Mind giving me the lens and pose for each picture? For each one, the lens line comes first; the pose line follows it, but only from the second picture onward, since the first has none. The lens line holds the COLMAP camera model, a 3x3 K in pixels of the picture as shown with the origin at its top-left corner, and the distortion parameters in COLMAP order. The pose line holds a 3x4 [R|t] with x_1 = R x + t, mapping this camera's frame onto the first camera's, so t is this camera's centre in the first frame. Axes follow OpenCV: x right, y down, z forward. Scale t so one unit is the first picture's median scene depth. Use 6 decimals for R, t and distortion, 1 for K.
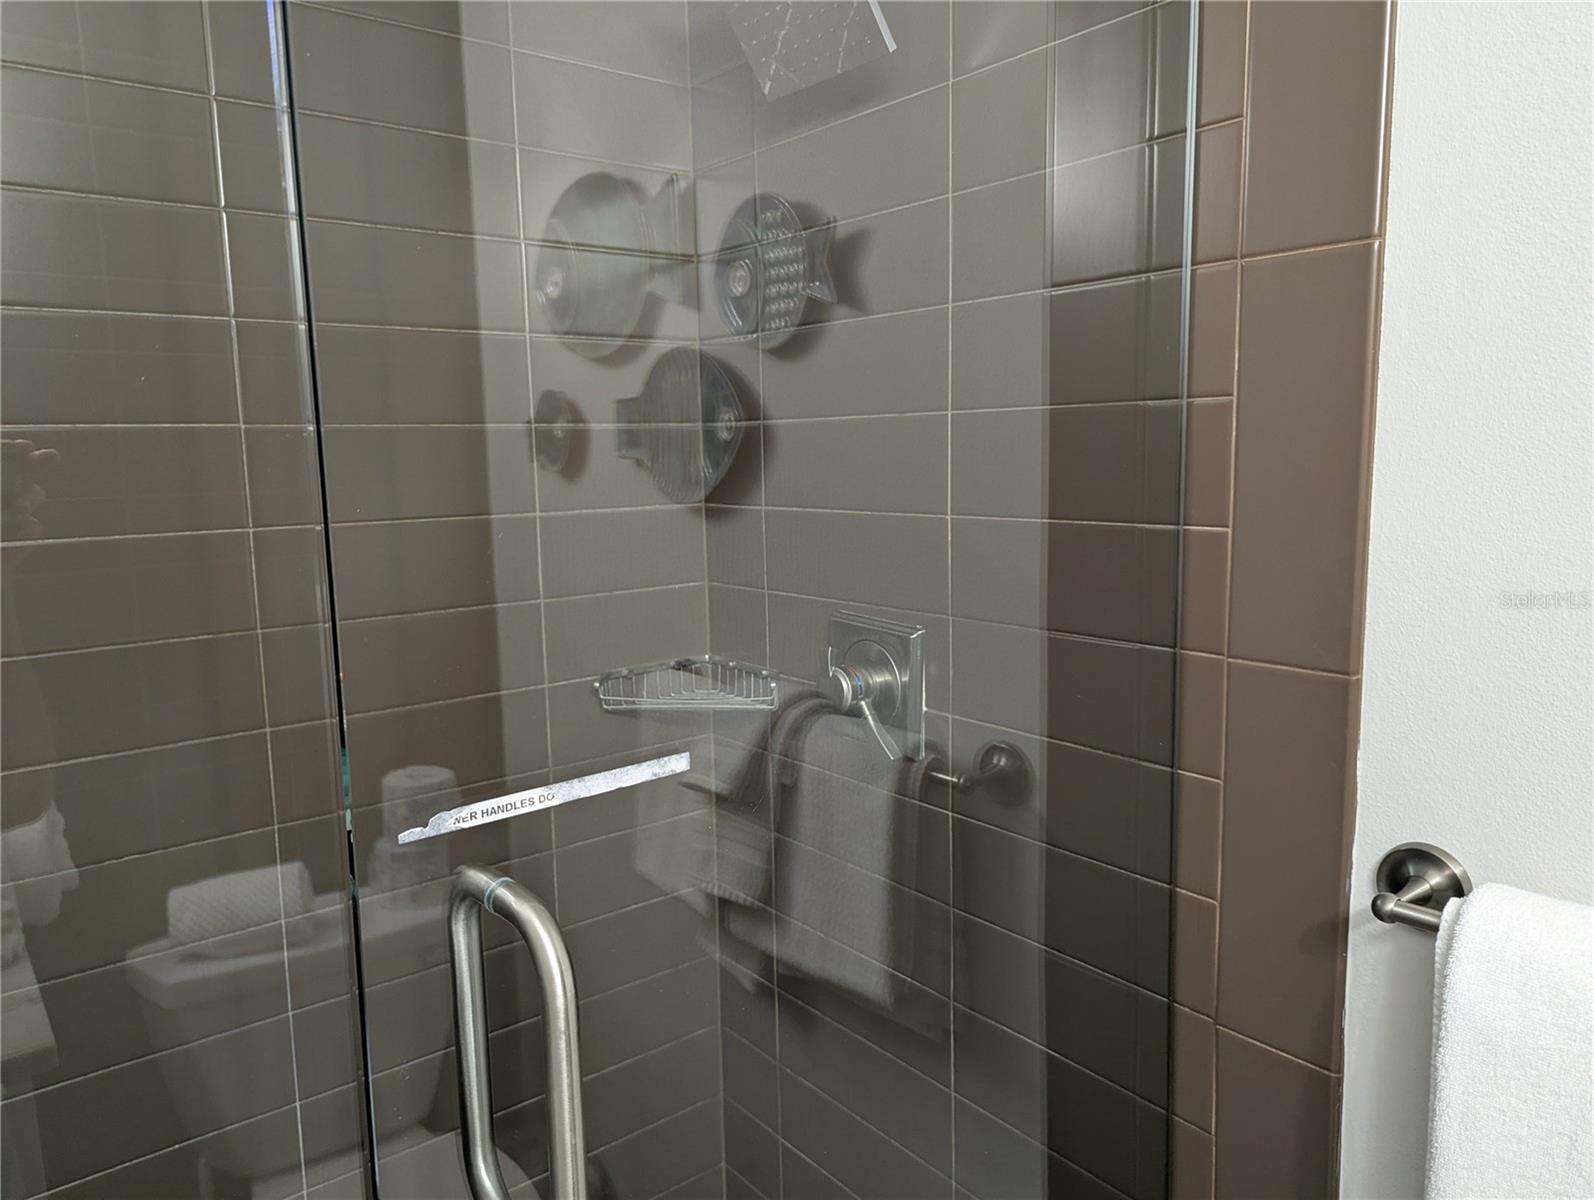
lens RADIAL K [[1132.7, 0, 799.9], [0, 1132.7, 598.4], [0, 0, 1]] dist [0.052928, -0.047102]
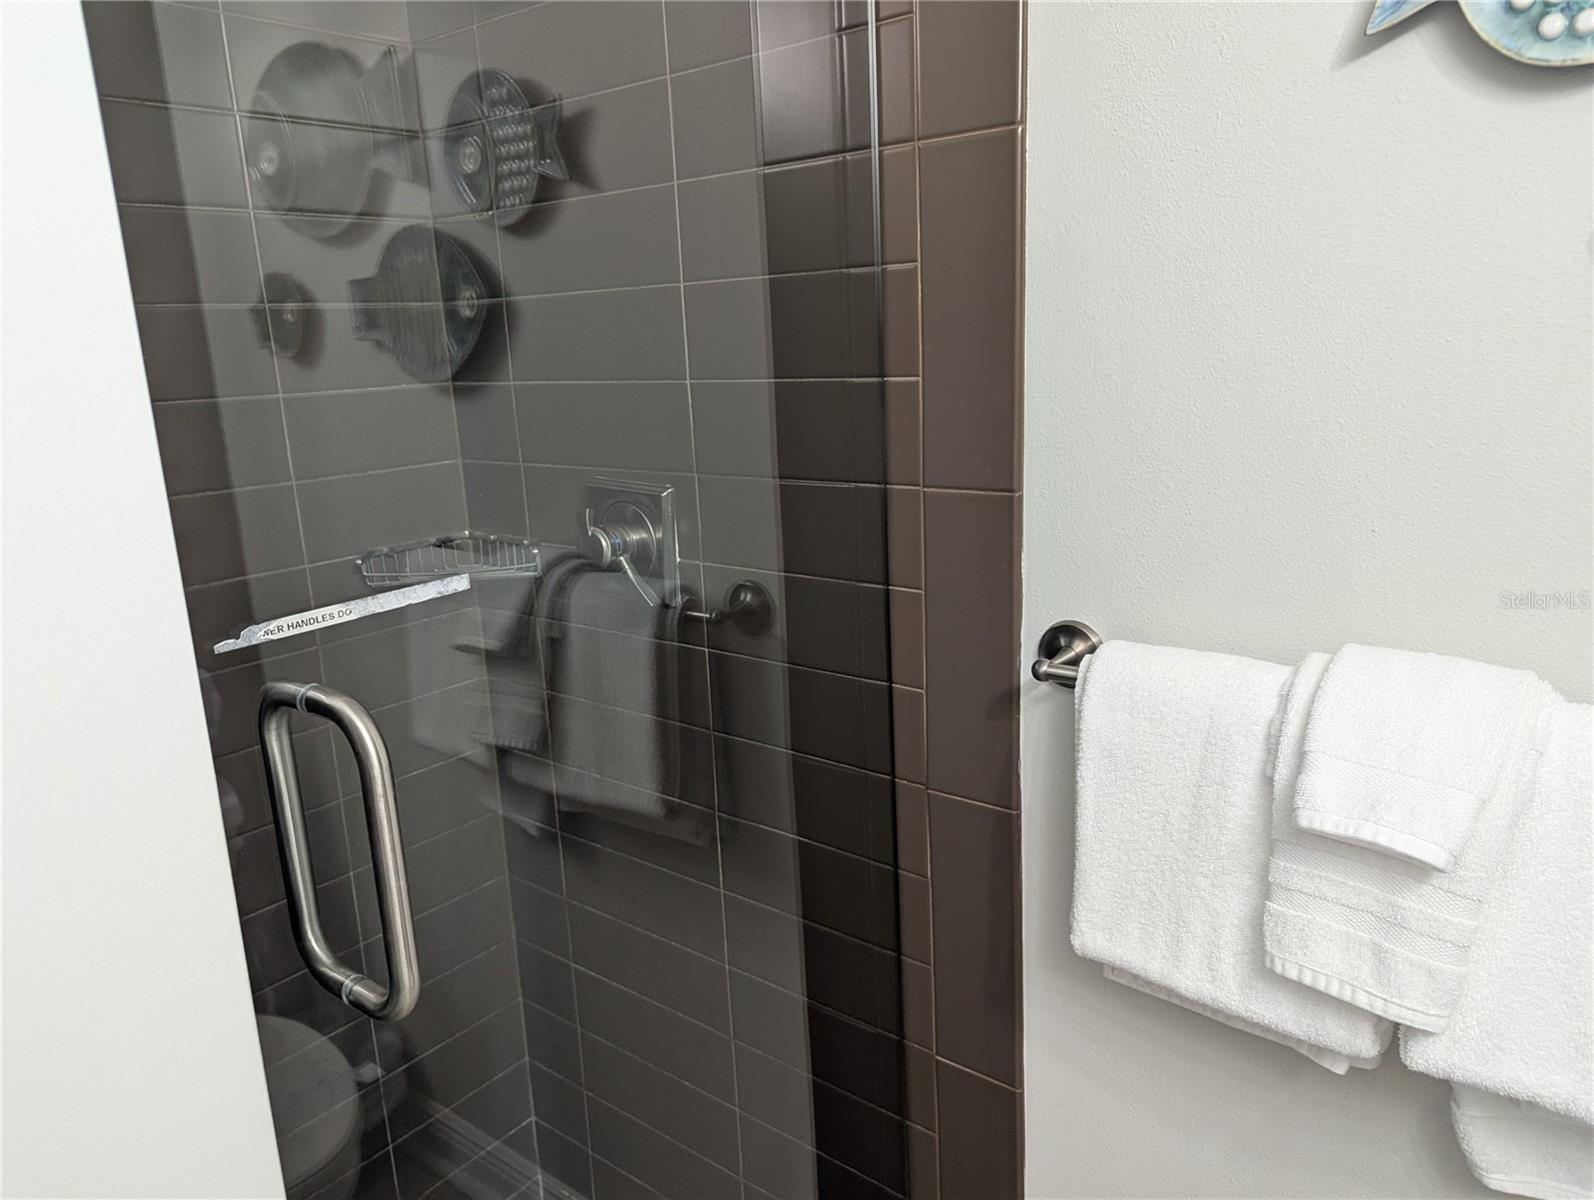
lens RADIAL K [[1126.2, 0, 795.0], [0, 1126.2, 596.7], [0, 0, 1]] dist [0.071069, -0.070083]
pose [[0.976633, -0.071781, 0.202570, -0.004247], [0.053173, 0.993974, 0.095854, 0.035390], [-0.208230, -0.082843, 0.974565, -0.107556]]
